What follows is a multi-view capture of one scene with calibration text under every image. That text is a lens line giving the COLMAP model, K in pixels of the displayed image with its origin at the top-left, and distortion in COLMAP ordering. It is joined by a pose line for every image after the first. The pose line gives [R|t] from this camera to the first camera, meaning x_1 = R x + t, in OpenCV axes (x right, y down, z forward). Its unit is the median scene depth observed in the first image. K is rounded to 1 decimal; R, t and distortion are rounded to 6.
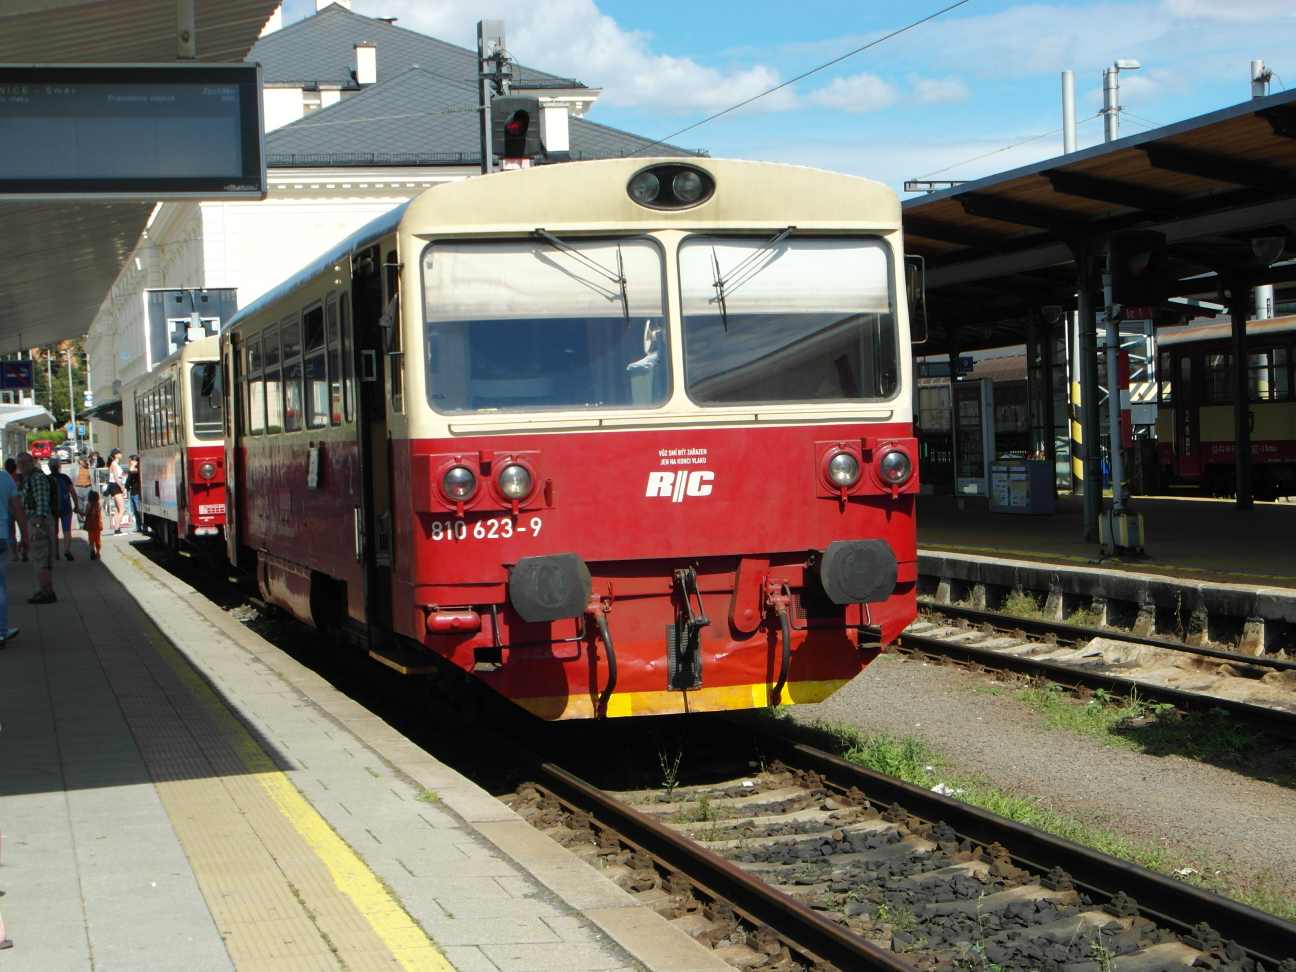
lens RADIAL K [[2419.8, 0, 647.4], [0, 2419.8, 486.6], [0, 0, 1]] dist [0.097966, 0.000000]
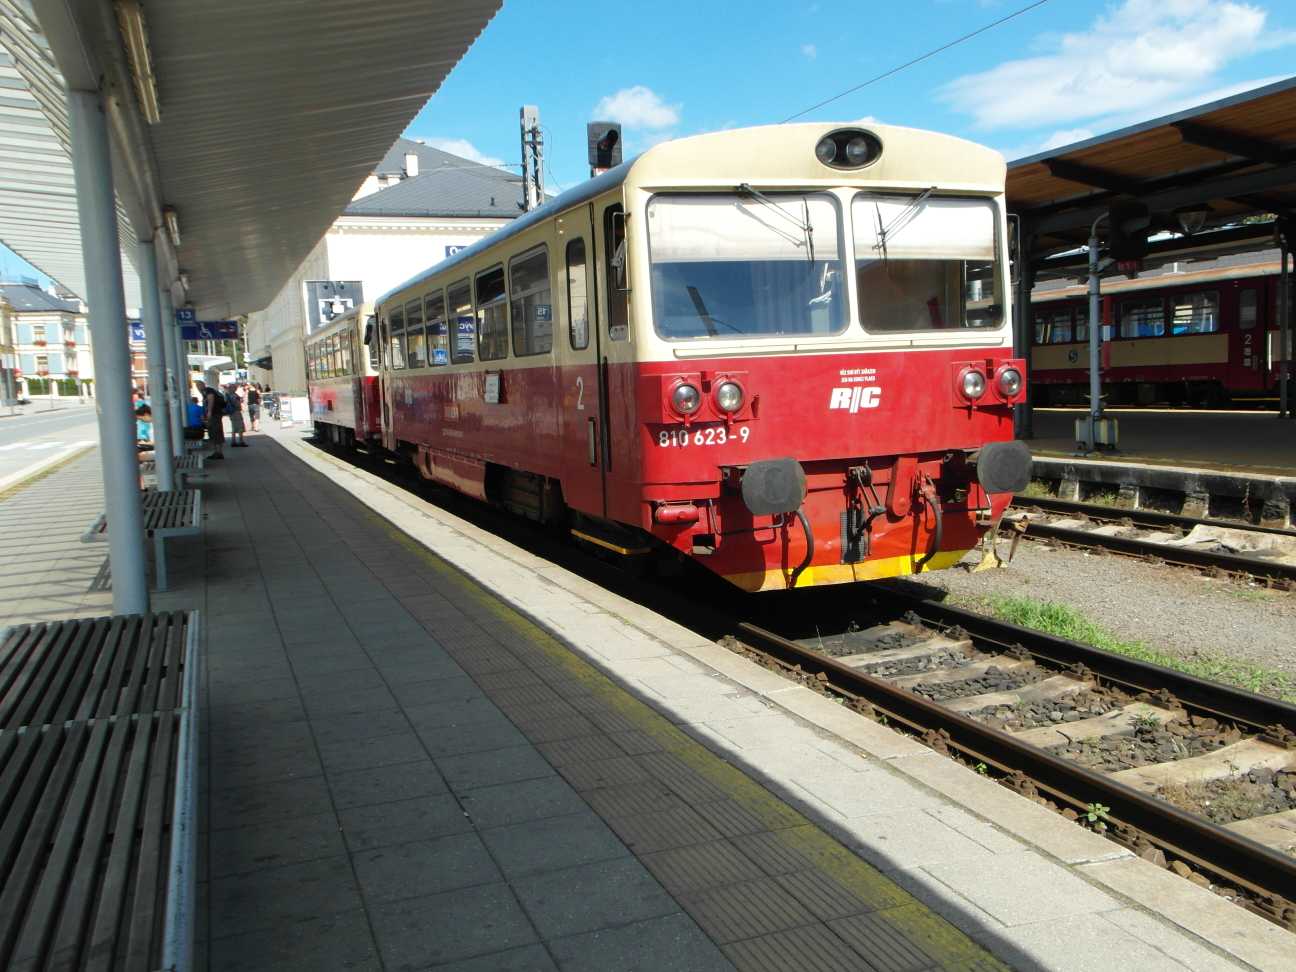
lens RADIAL K [[1157.5, 0, 648.1], [0, 1157.5, 491.8], [0, 0, 1]] dist [0.093878, 0.012756]
pose [[0.992917, -0.017982, 0.117442, -0.159751], [0.008882, 0.996948, 0.077557, -0.000218], [-0.118478, -0.075964, 0.990047, 0.422264]]
